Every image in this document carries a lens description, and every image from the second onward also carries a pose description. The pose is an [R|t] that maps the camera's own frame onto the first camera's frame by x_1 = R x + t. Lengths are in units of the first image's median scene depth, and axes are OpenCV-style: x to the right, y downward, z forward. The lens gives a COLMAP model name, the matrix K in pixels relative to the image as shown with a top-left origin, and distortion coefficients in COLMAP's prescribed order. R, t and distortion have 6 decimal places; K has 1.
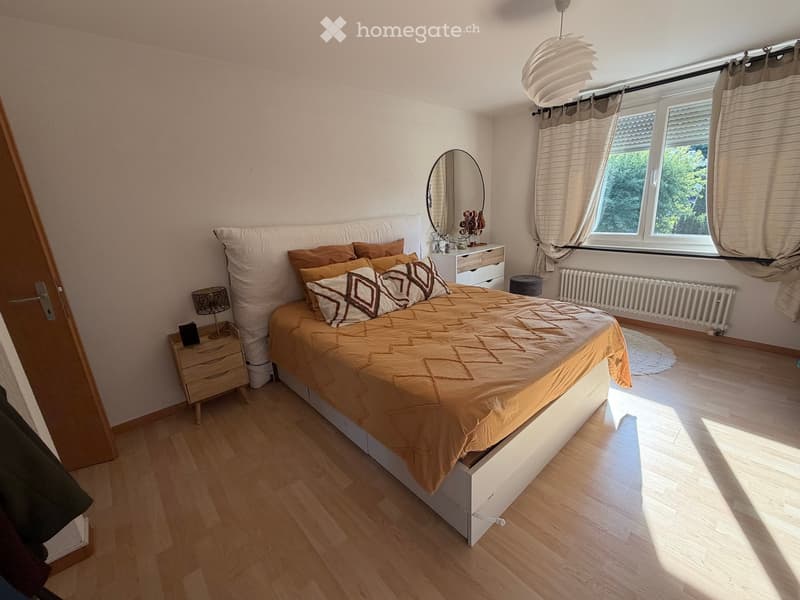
lens RADIAL K [[338.5, 0, 400.0], [0, 338.5, 300.0], [0, 0, 1]] dist [-0.000177, -0.000326]
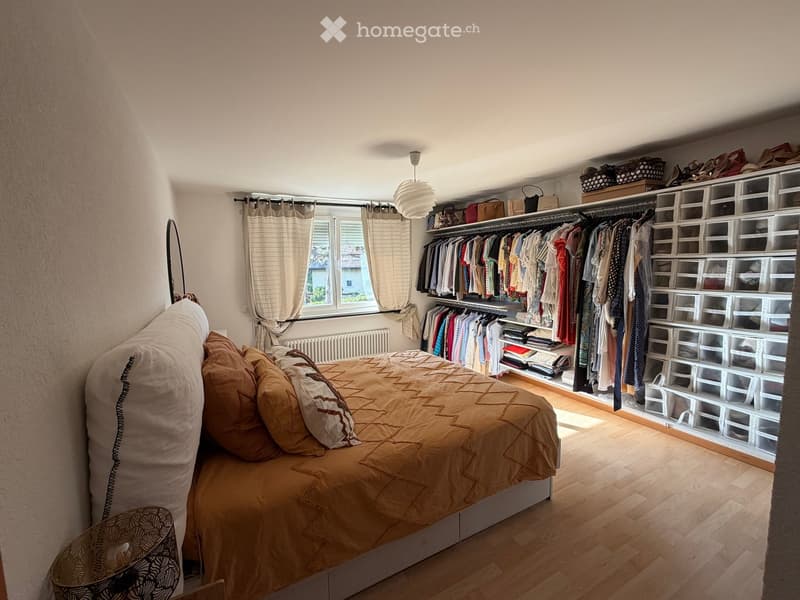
lens RADIAL K [[338.5, 0, 400.0], [0, 338.5, 300.0], [0, 0, 1]] dist [-0.000177, -0.000326]
pose [[0.240033, -0.058913, 0.968975, -0.684813], [0.284887, 0.958482, -0.012296, -0.145772], [-0.928021, 0.279000, 0.246851, 0.512711]]
